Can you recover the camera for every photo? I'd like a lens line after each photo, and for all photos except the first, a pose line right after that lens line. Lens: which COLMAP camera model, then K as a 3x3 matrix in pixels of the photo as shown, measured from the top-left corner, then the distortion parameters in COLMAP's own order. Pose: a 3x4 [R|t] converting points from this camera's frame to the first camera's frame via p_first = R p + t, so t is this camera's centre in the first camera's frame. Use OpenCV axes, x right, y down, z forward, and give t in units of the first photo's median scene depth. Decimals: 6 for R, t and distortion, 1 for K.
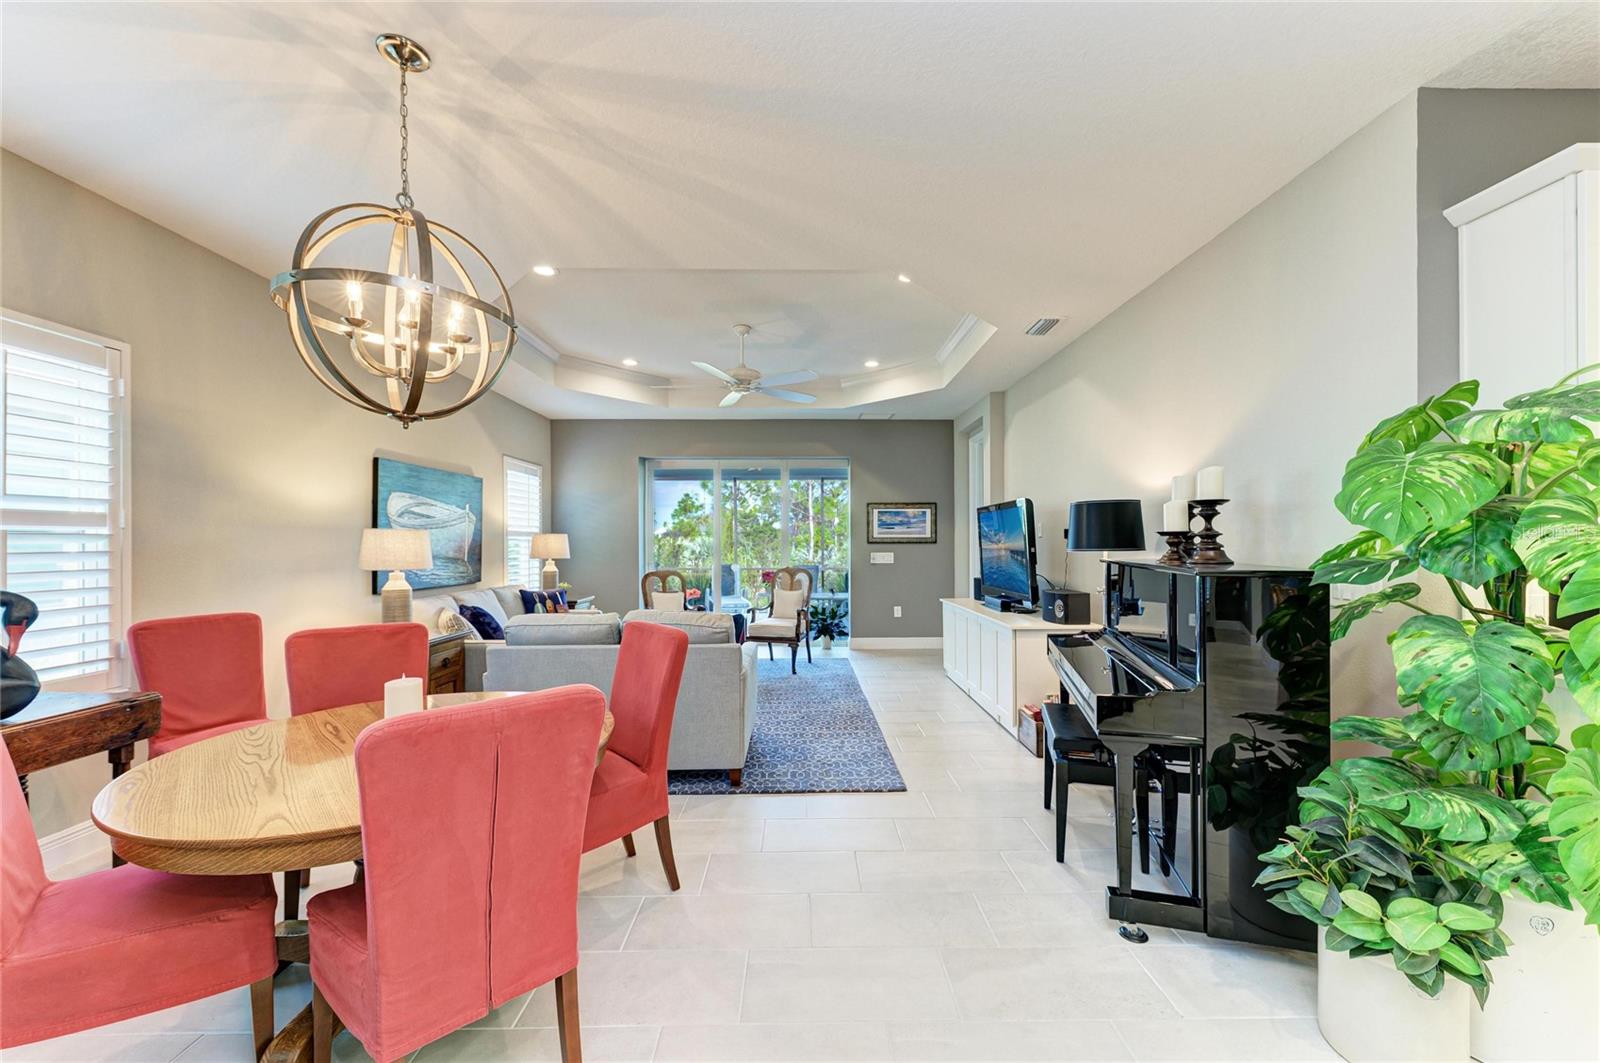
lens RADIAL K [[613.6, 0, 812.3], [0, 613.6, 543.7], [0, 0, 1]] dist [0.000886, -0.000061]
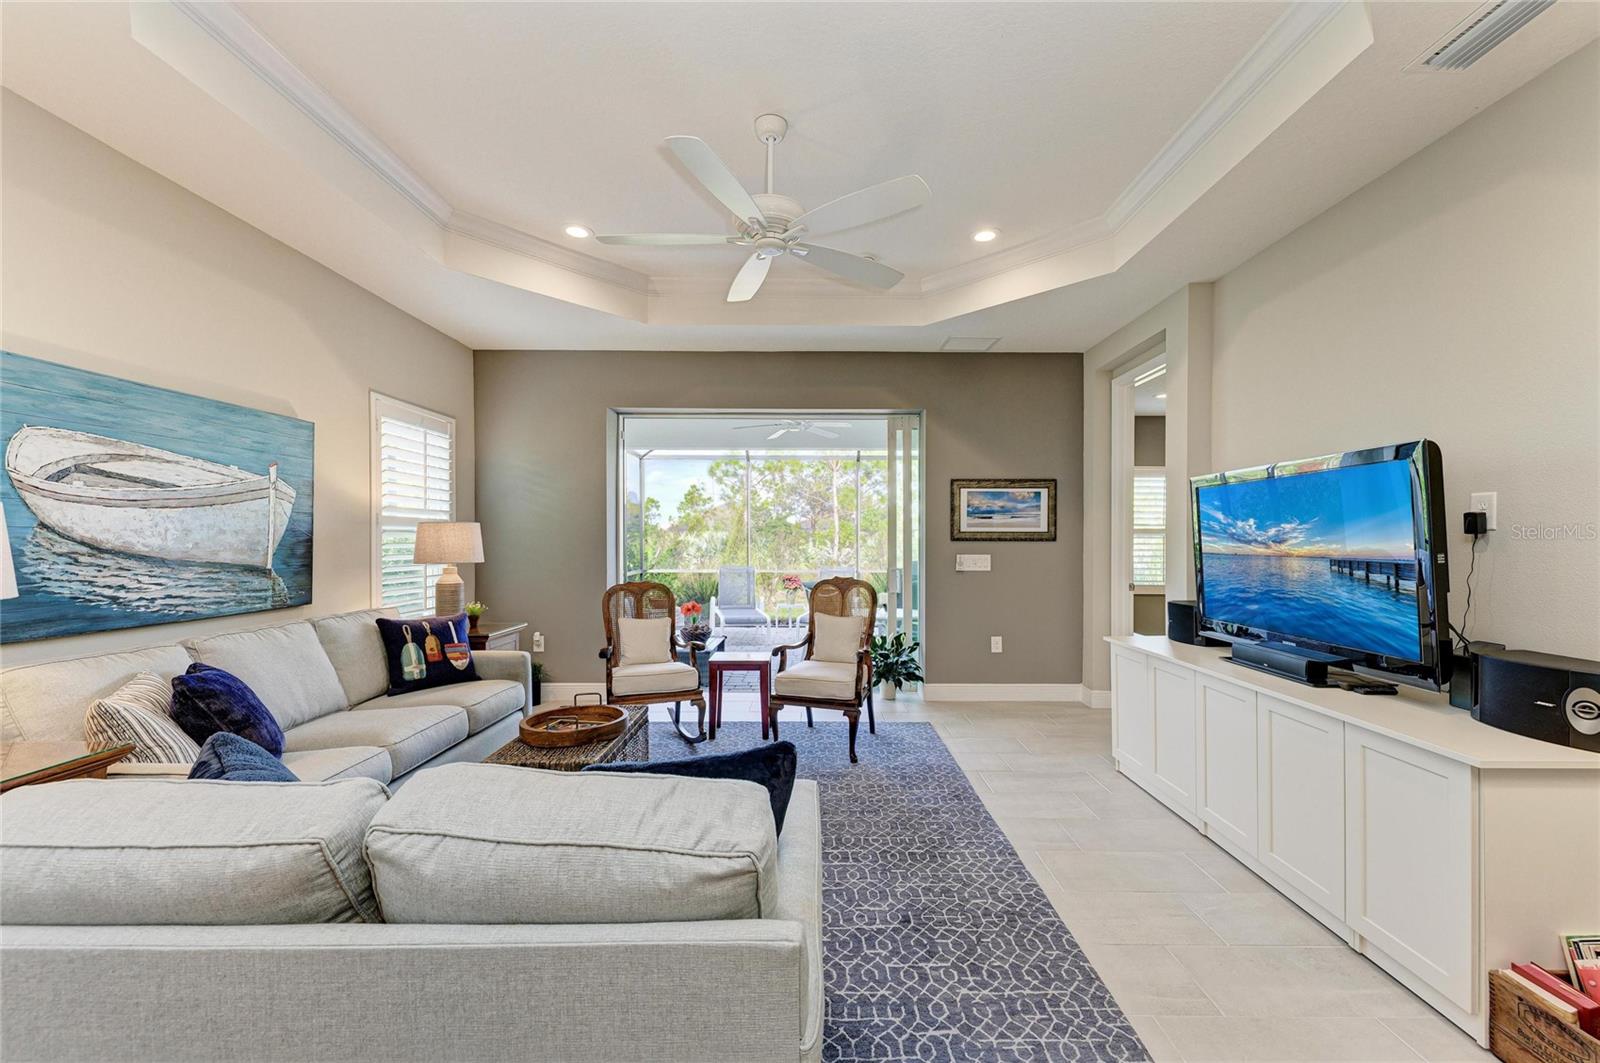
lens RADIAL K [[638.4, 0, 813.2], [0, 638.4, 542.4], [0, 0, 1]] dist [0.021692, -0.007965]
pose [[0.999812, 0.005852, -0.018493, -0.080028], [-0.005771, 0.999974, 0.004423, -0.001113], [0.018519, -0.004315, 0.999819, 0.537596]]
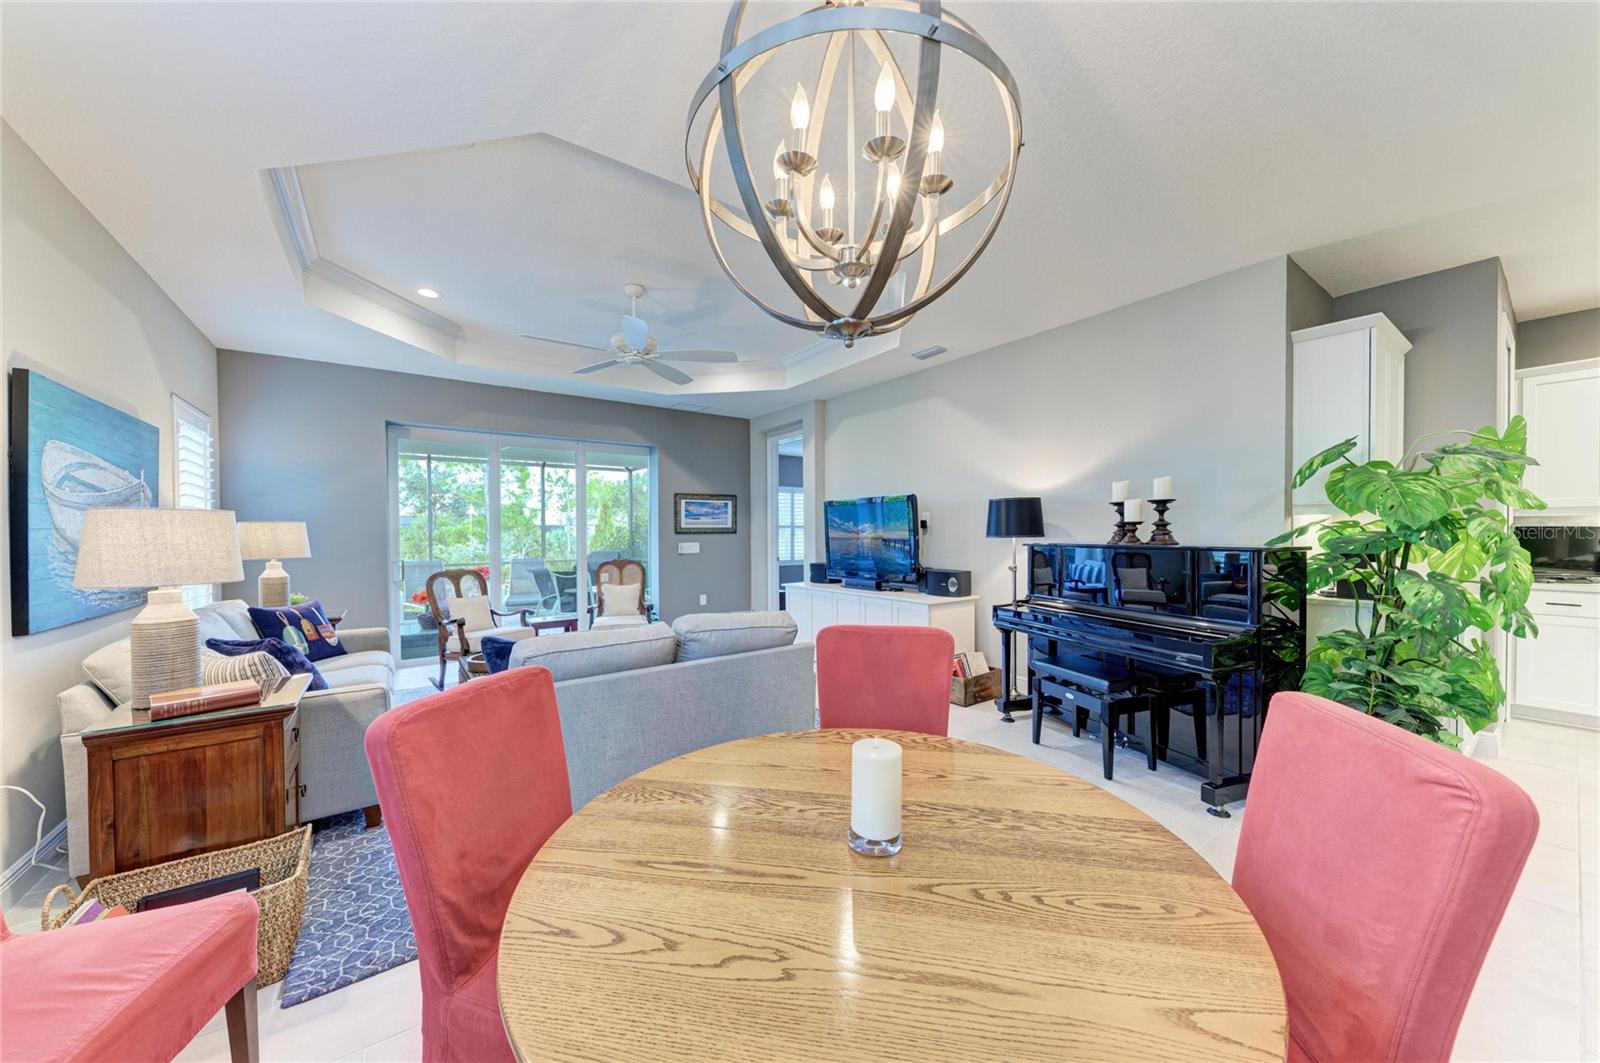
lens RADIAL K [[556.7, 0, 803.9], [0, 556.7, 539.1], [0, 0, 1]] dist [0.016206, -0.004117]
pose [[0.820038, -0.011028, 0.572203, -0.445139], [0.006277, 0.999928, 0.010275, 0.000727], [-0.572275, -0.004834, 0.820047, 0.239531]]
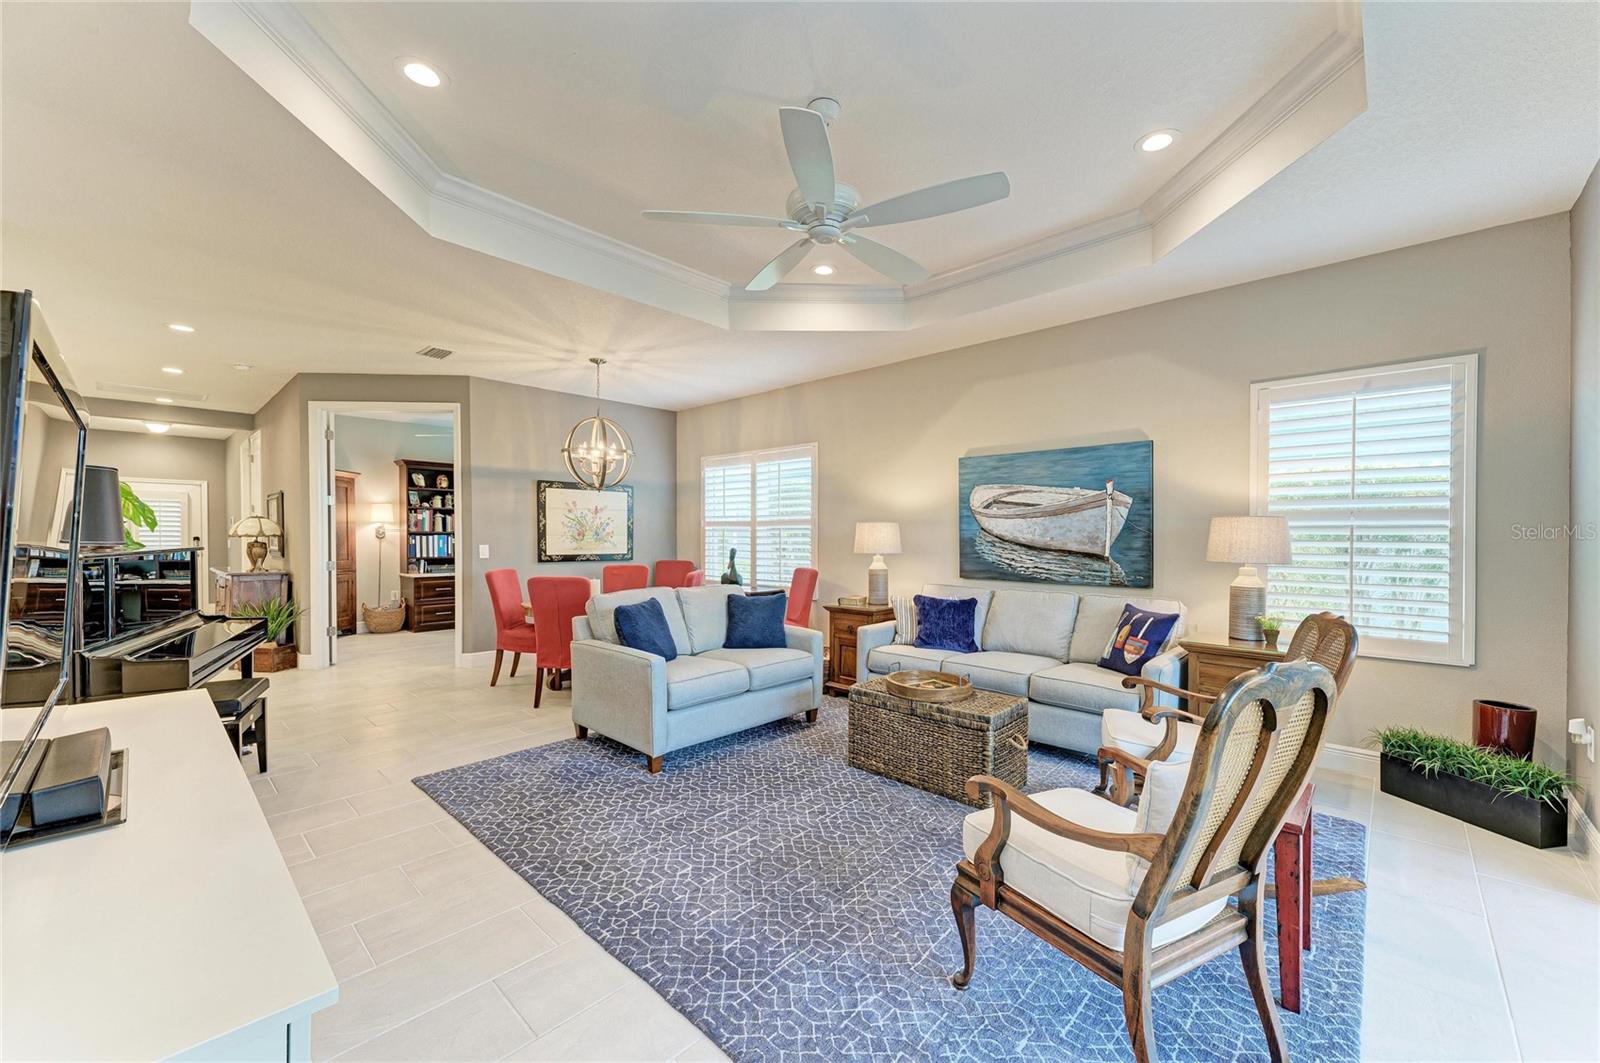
lens RADIAL K [[617.6, 0, 808.1], [0, 617.6, 543.5], [0, 0, 1]] dist [0.022799, -0.007888]
pose [[-0.692913, 0.012103, -0.720920, 0.320742], [-0.001220, 0.999838, 0.017958, -0.001936], [0.721020, 0.013324, -0.692786, 1.596649]]
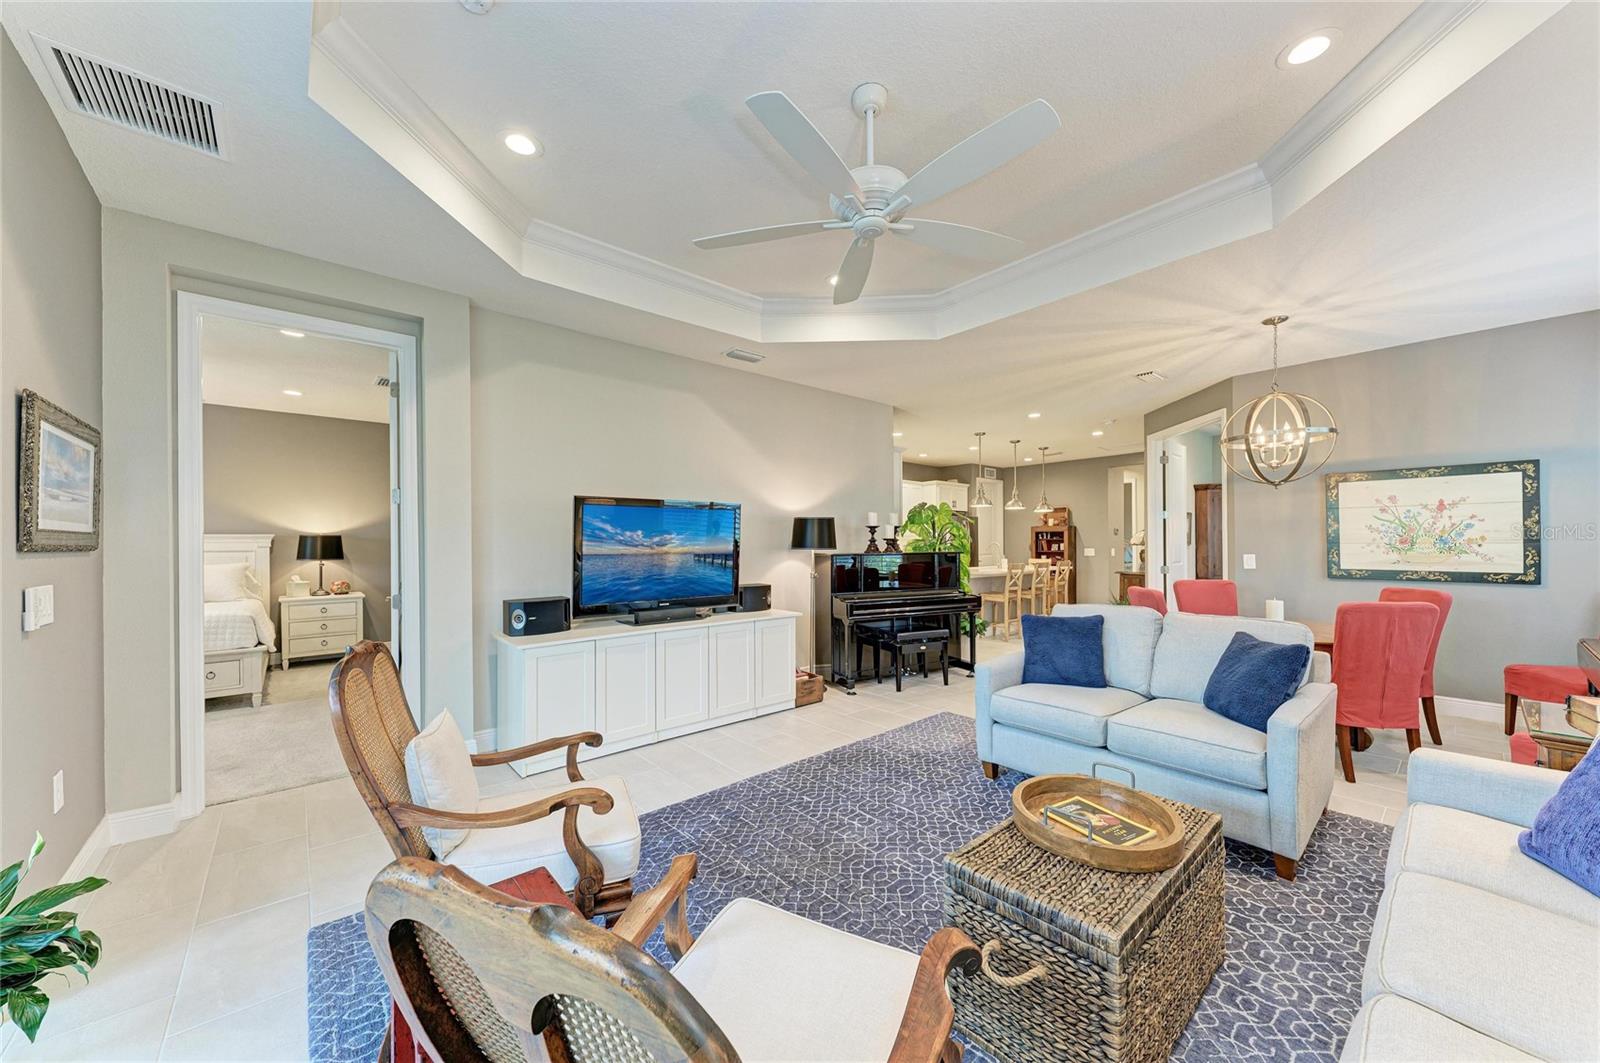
lens RADIAL K [[575.9, 0, 808.2], [0, 575.9, 542.6], [0, 0, 1]] dist [0.013794, -0.004135]
pose [[-0.645065, 0.008094, 0.764085, -0.507504], [0.008532, 0.999958, -0.003390, -0.000706], [-0.764080, 0.004333, -0.645107, 1.576787]]
